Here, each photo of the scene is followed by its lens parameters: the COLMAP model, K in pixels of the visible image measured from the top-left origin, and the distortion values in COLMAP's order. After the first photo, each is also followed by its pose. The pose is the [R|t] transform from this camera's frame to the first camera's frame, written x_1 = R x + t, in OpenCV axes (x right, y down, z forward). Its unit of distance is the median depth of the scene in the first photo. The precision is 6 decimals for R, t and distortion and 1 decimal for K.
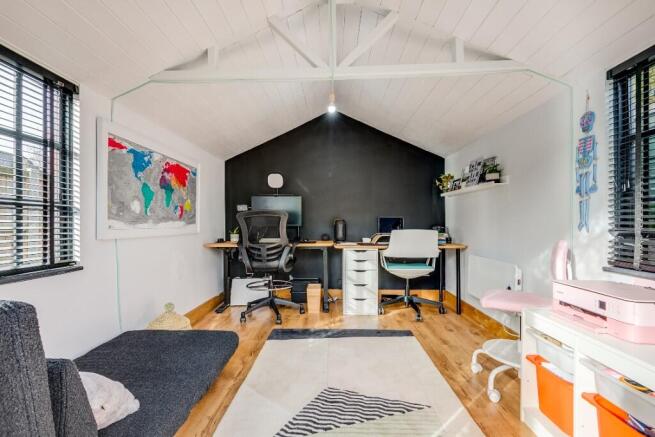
lens RADIAL K [[301.2, 0, 323.6], [0, 301.2, 217.4], [0, 0, 1]] dist [0.002358, 0.000479]
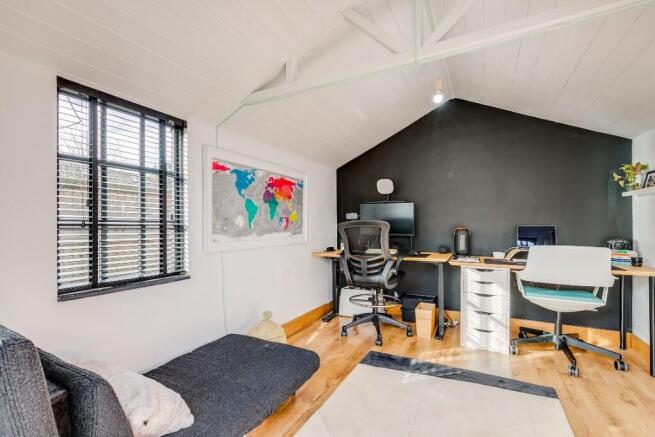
lens RADIAL K [[303.0, 0, 321.0], [0, 303.0, 222.3], [0, 0, 1]] dist [-0.000616, -0.001334]
pose [[0.895789, -0.002581, -0.444473, 0.099194], [0.008510, 0.999899, 0.011345, -0.030521], [0.444399, -0.013945, 0.895721, 0.099998]]
